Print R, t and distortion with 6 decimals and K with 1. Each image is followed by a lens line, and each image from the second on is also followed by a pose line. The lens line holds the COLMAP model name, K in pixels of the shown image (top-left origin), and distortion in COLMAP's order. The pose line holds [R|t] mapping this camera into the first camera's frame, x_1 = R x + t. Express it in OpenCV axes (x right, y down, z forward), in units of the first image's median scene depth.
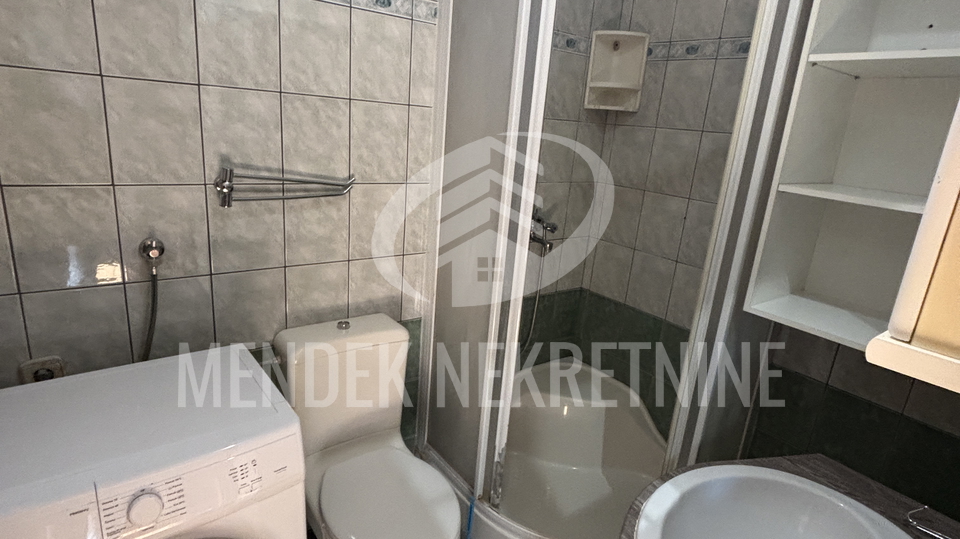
lens RADIAL K [[519.3, 0, 473.8], [0, 519.3, 270.0], [0, 0, 1]] dist [0.001409, 0.000533]
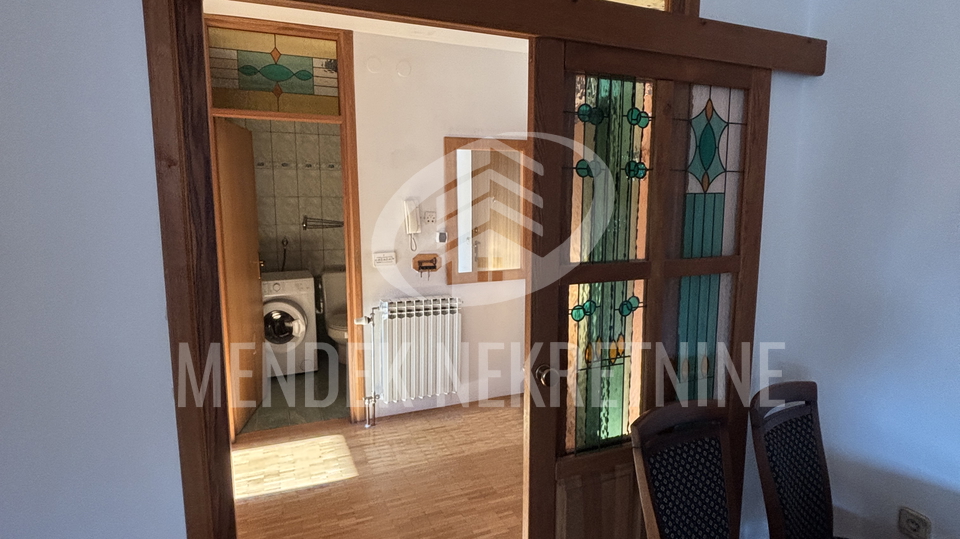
lens RADIAL K [[519.3, 0, 481.6], [0, 519.3, 271.8], [0, 0, 1]] dist [0.001409, 0.000533]
pose [[0.968546, -0.041183, -0.245403, 1.459731], [0.004374, 0.988874, -0.148688, 0.654493], [0.248796, 0.142938, 0.957950, -1.926418]]
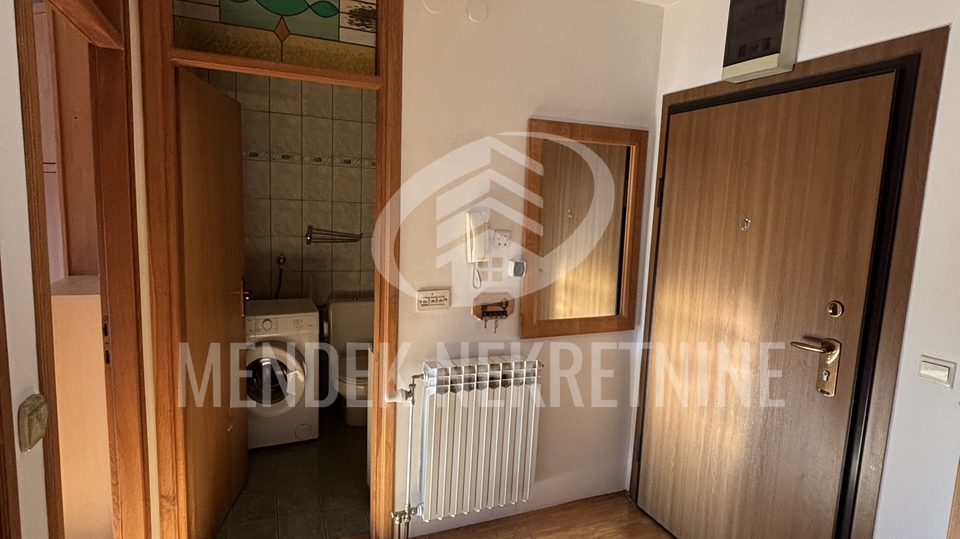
lens RADIAL K [[519.3, 0, 481.8], [0, 519.3, 269.6], [0, 0, 1]] dist [0.001409, 0.000533]
pose [[0.971718, -0.010531, -0.235907, 0.950225], [-0.030948, 0.984709, -0.171437, 0.409381], [0.234106, 0.173889, 0.956534, -1.227024]]
